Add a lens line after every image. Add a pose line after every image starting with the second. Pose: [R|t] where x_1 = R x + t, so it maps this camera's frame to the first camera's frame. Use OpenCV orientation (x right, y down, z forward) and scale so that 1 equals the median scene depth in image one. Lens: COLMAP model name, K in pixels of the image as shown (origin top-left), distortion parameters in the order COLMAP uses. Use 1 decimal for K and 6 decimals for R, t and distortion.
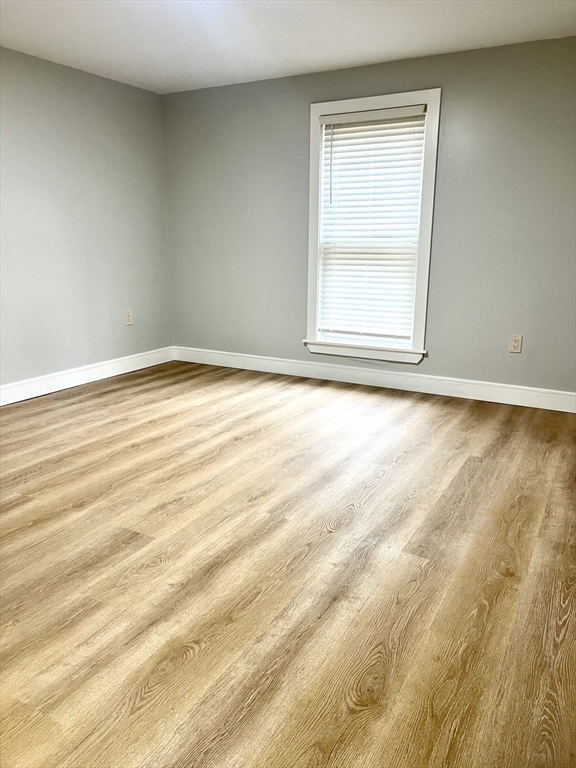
lens RADIAL K [[583.7, 0, 290.5], [0, 583.7, 383.2], [0, 0, 1]] dist [0.000210, -0.010426]
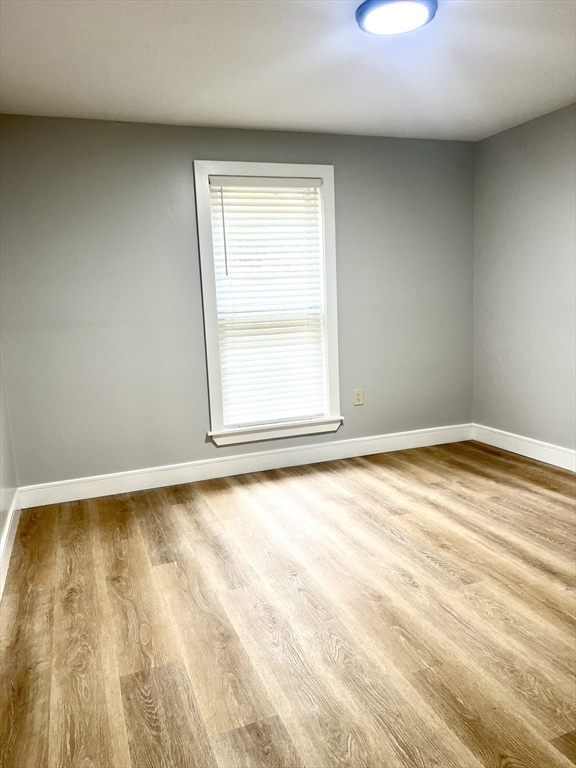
lens RADIAL K [[583.7, 0, 289.2], [0, 583.7, 365.2], [0, 0, 1]] dist [0.000210, -0.010426]
pose [[0.652938, -0.116578, 0.748386, -0.549288], [0.232962, 0.971096, -0.051981, -0.107254], [-0.720695, 0.208285, 0.661223, 0.388364]]
